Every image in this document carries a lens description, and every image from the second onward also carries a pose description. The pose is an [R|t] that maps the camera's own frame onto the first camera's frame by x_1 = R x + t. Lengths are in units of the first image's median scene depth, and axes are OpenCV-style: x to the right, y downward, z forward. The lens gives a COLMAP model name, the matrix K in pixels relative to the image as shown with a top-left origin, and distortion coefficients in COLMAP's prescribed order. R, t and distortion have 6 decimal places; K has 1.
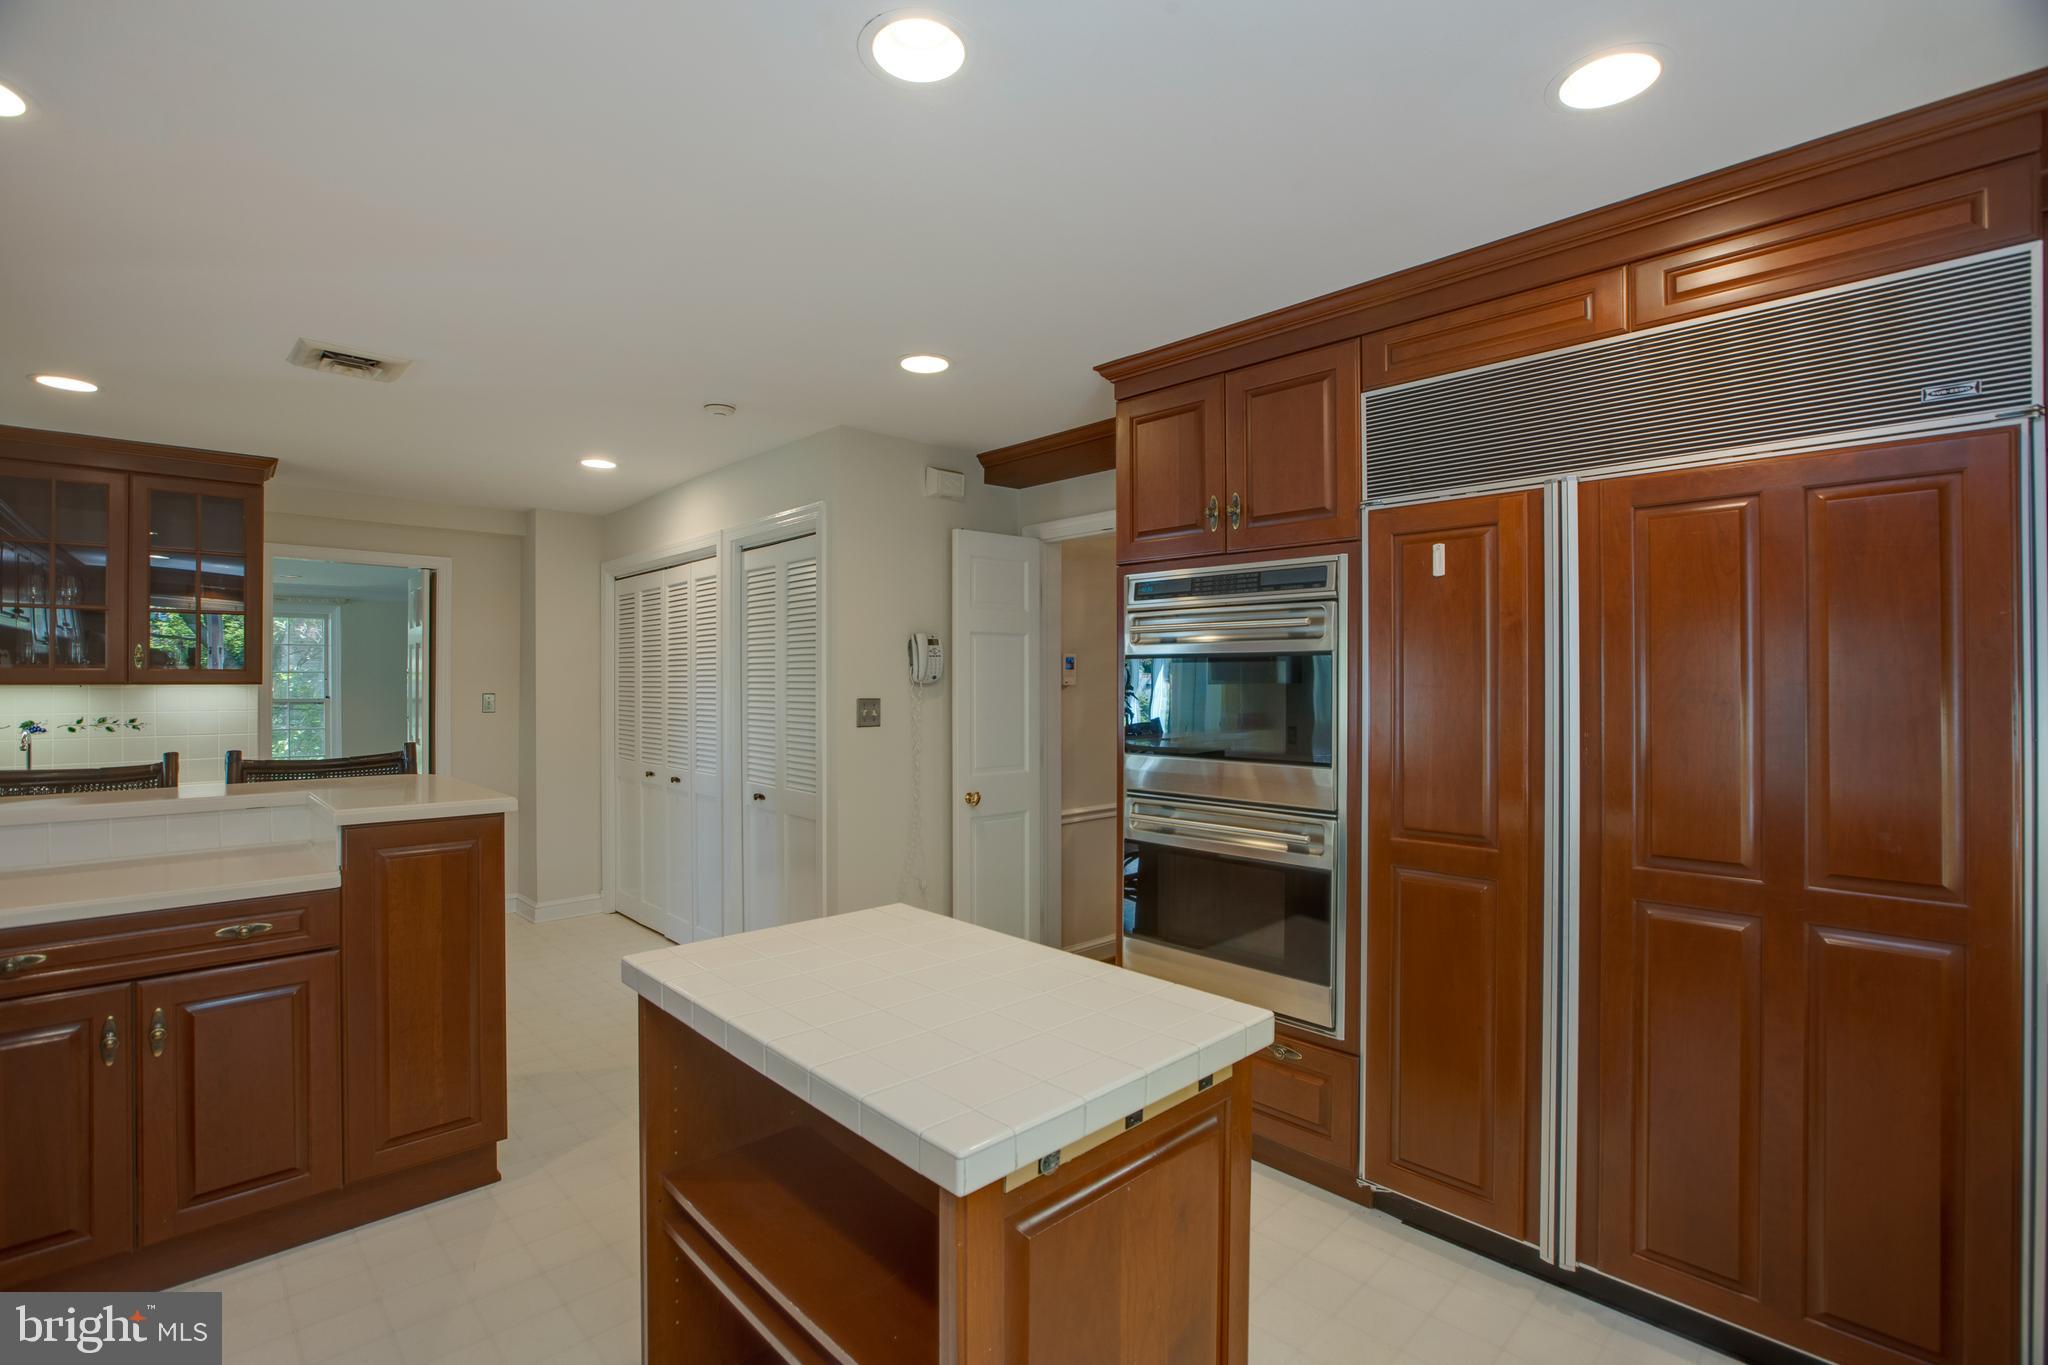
lens RADIAL K [[929.2, 0, 1024.0], [0, 929.2, 682.5], [0, 0, 1]] dist [0.001355, 0.000186]
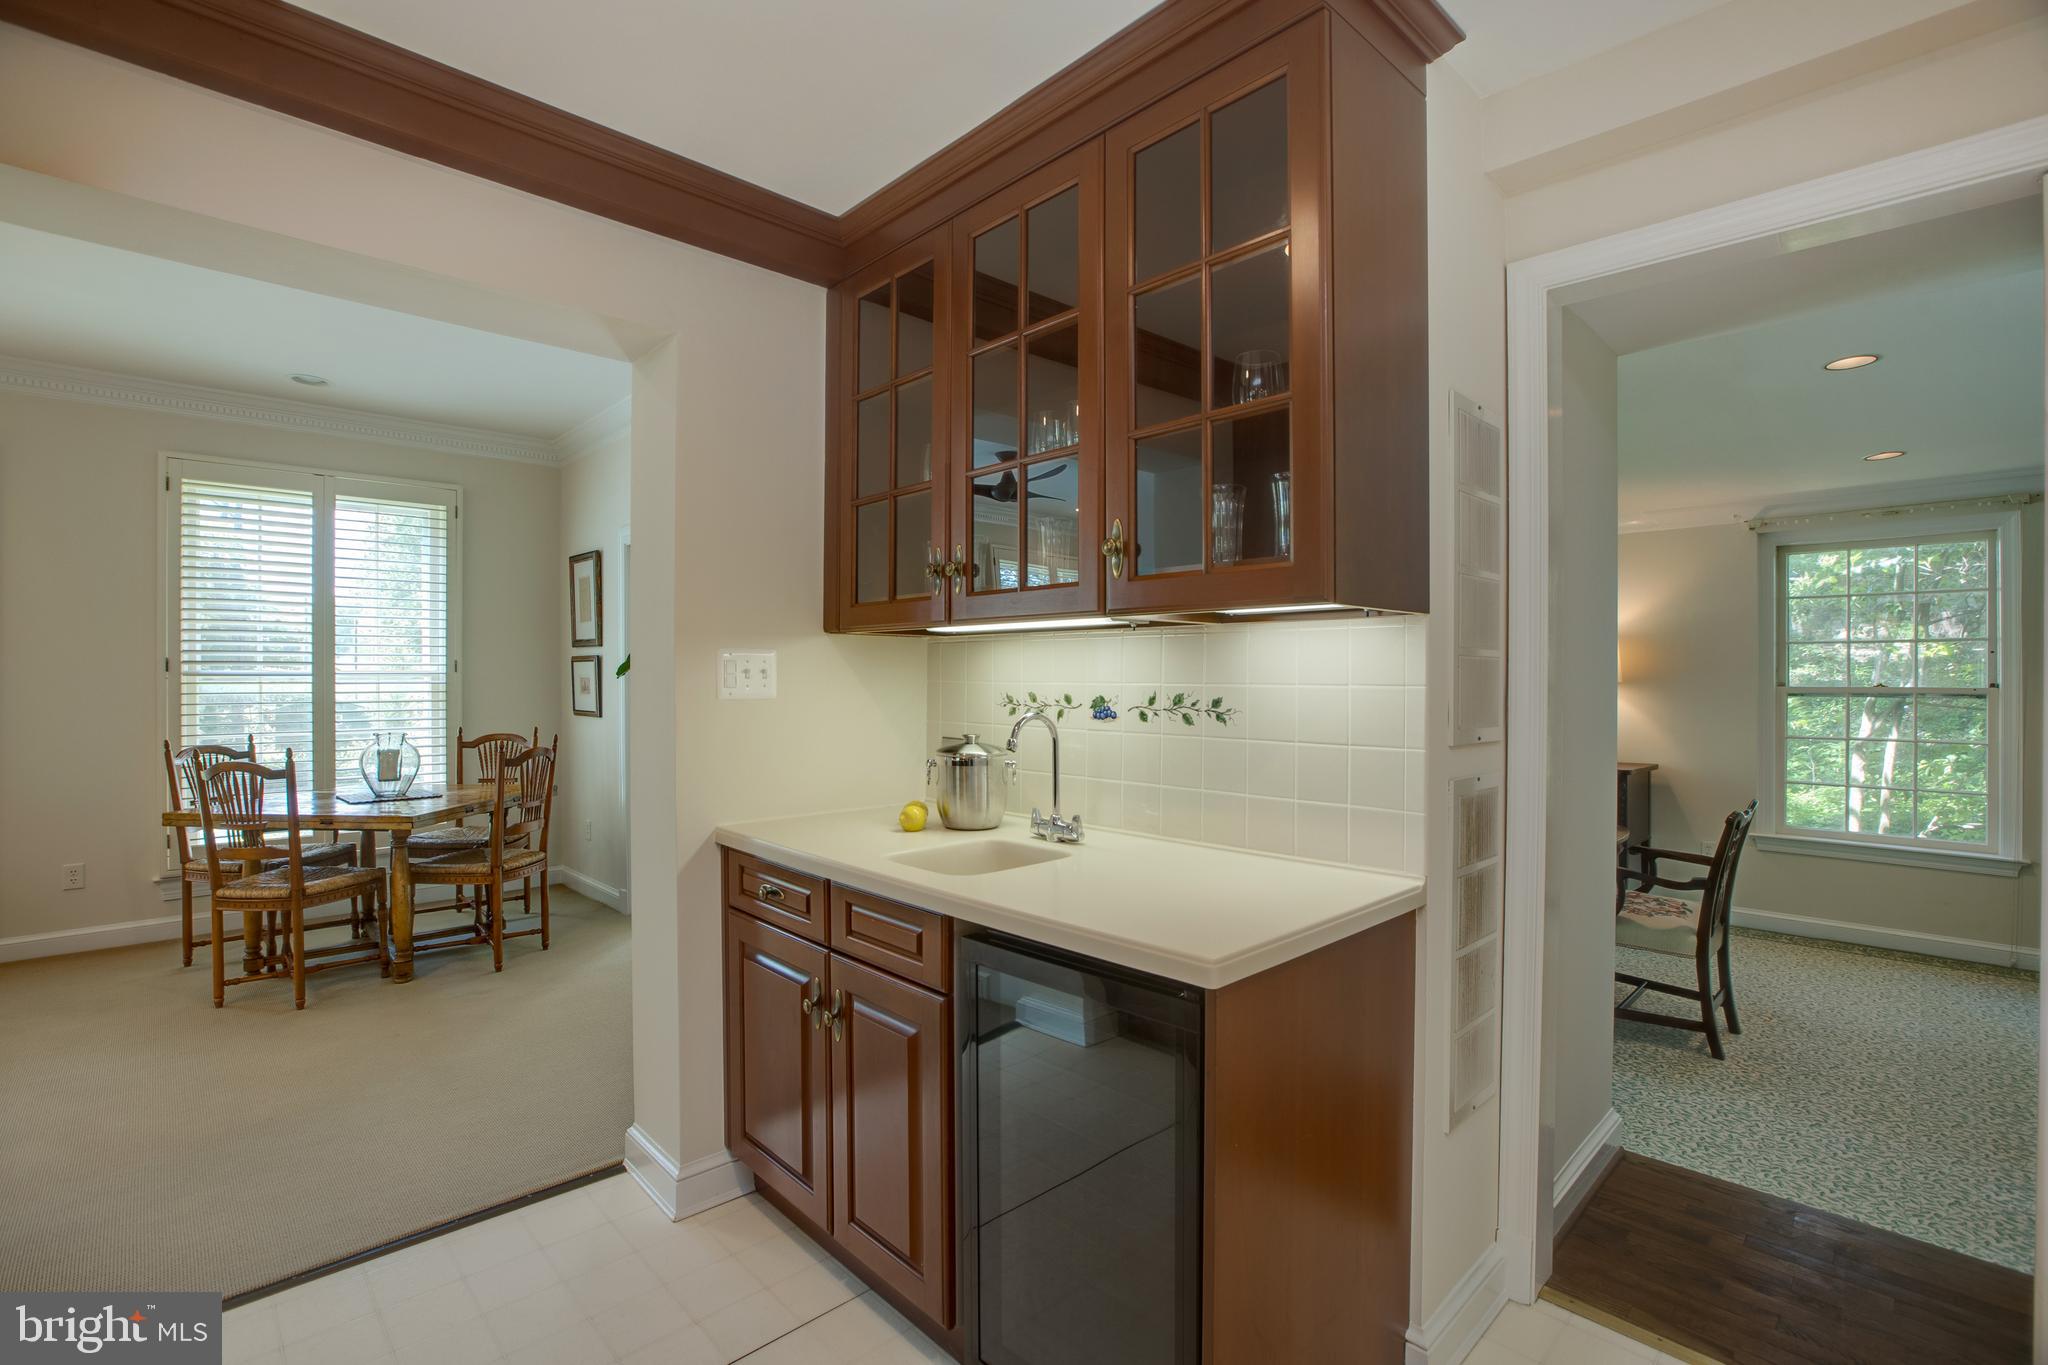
lens RADIAL K [[910.6, 0, 1024.0], [0, 910.6, 682.5], [0, 0, 1]] dist [-0.032407, -0.000187]
pose [[-0.003530, 0.006842, -0.999970, -0.512006], [-0.005367, 0.999962, 0.006861, 0.028657], [0.999979, 0.005391, -0.003493, 0.925917]]
